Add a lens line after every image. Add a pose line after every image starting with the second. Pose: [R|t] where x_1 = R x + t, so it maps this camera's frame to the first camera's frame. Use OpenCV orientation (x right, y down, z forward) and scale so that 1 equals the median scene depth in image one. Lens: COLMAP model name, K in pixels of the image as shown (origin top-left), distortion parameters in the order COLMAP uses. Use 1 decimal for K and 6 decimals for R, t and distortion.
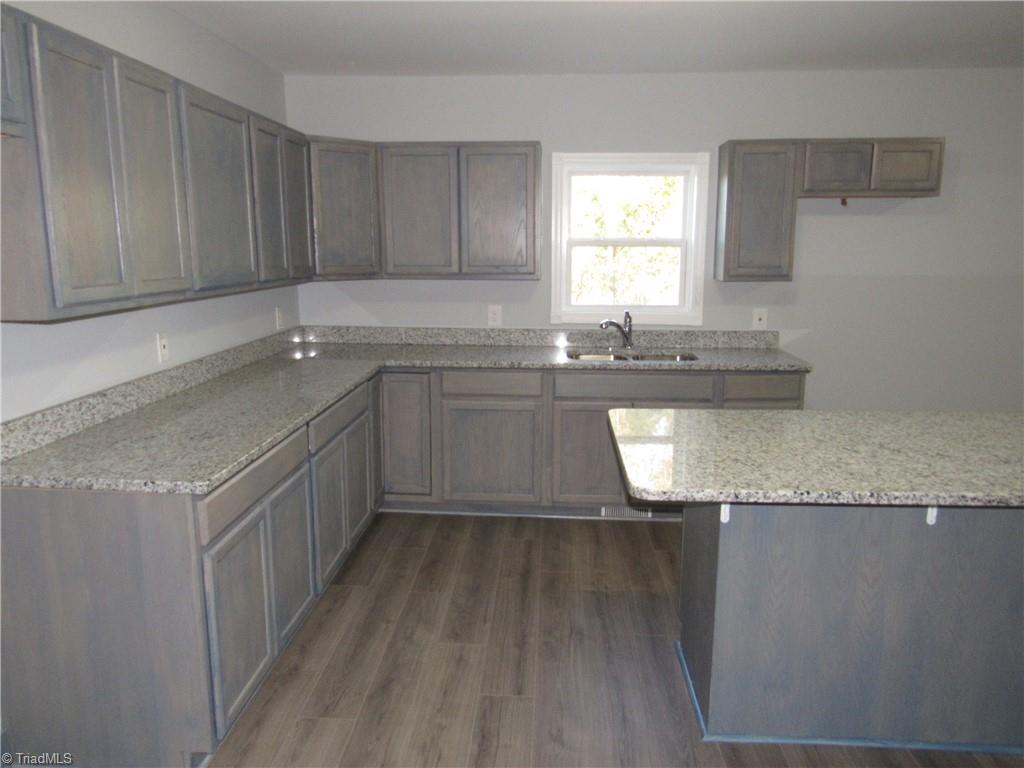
lens RADIAL K [[726.4, 0, 506.9], [0, 726.4, 376.4], [0, 0, 1]] dist [-0.036867, 0.029199]
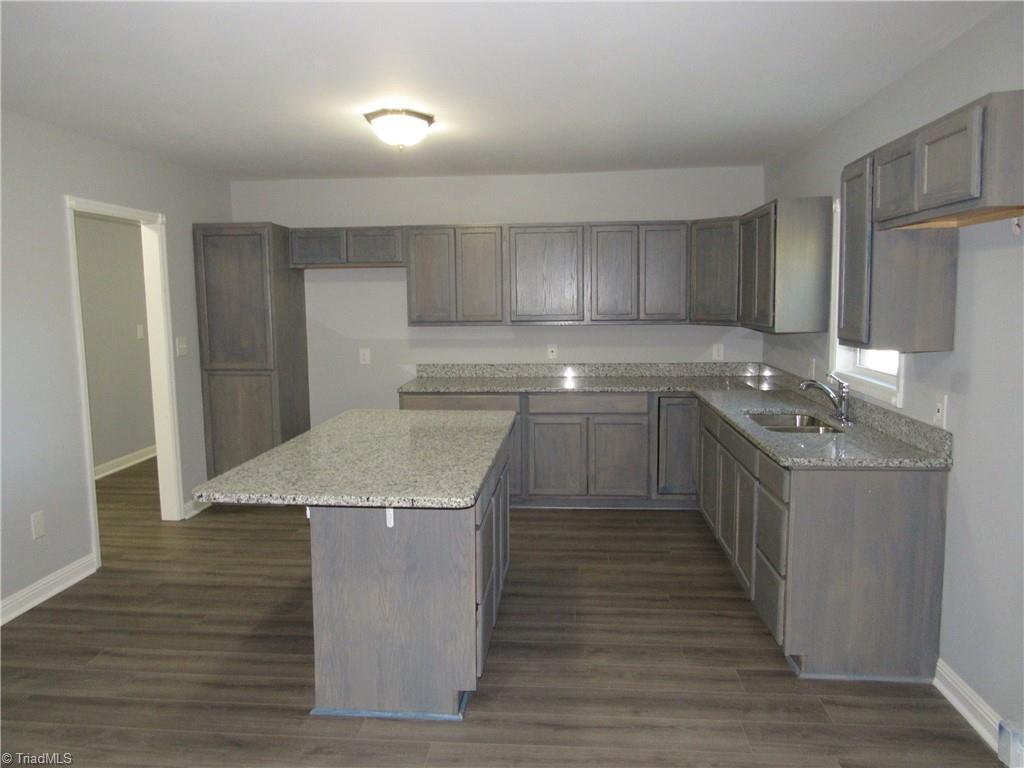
lens RADIAL K [[726.4, 0, 495.5], [0, 726.4, 373.4], [0, 0, 1]] dist [-0.036867, 0.029199]
pose [[-0.030811, 0.104099, -0.994090, 1.162129], [-0.163105, 0.980707, 0.107753, -0.134213], [0.986127, 0.165461, -0.013238, 0.698981]]
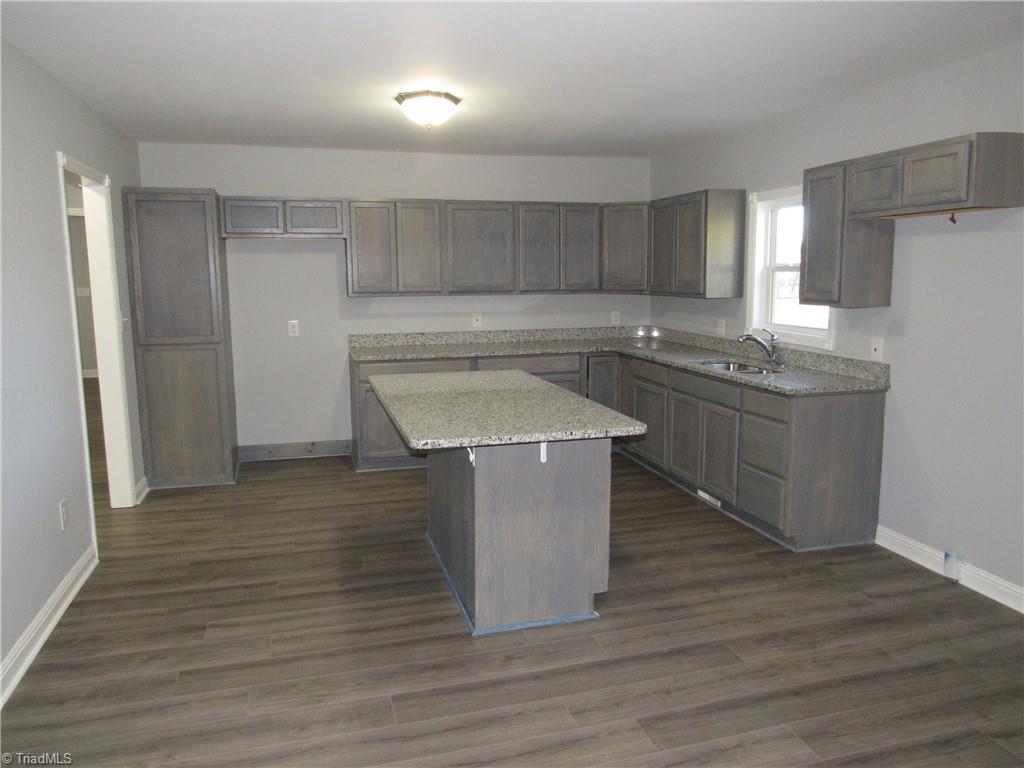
lens RADIAL K [[726.4, 0, 496.3], [0, 726.4, 371.7], [0, 0, 1]] dist [-0.036867, 0.029199]
pose [[0.323337, 0.126181, -0.937833, 1.221087], [-0.158693, 0.984265, 0.077716, -0.052674], [0.932882, 0.123699, 0.338273, 0.277816]]
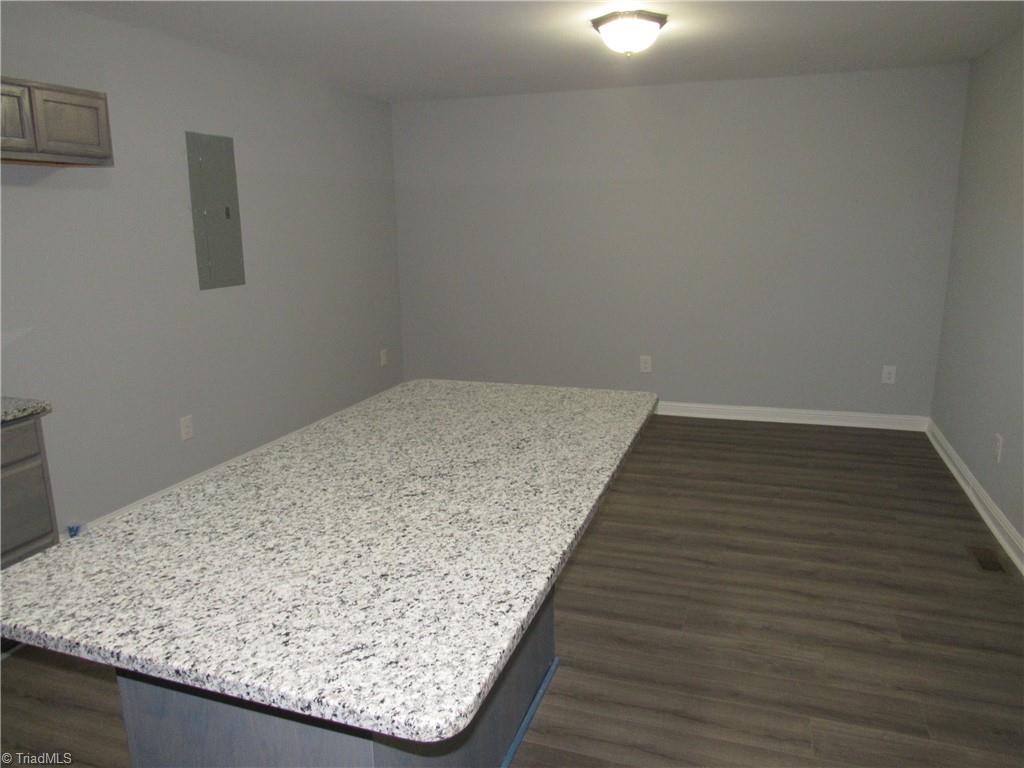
lens RADIAL K [[726.4, 0, 513.2], [0, 726.4, 380.2], [0, 0, 1]] dist [-0.036867, 0.029199]
pose [[0.263330, -0.204648, 0.942749, -0.104236], [0.179976, 0.970505, 0.160402, -0.065548], [-0.947769, 0.127434, 0.292395, 0.373350]]
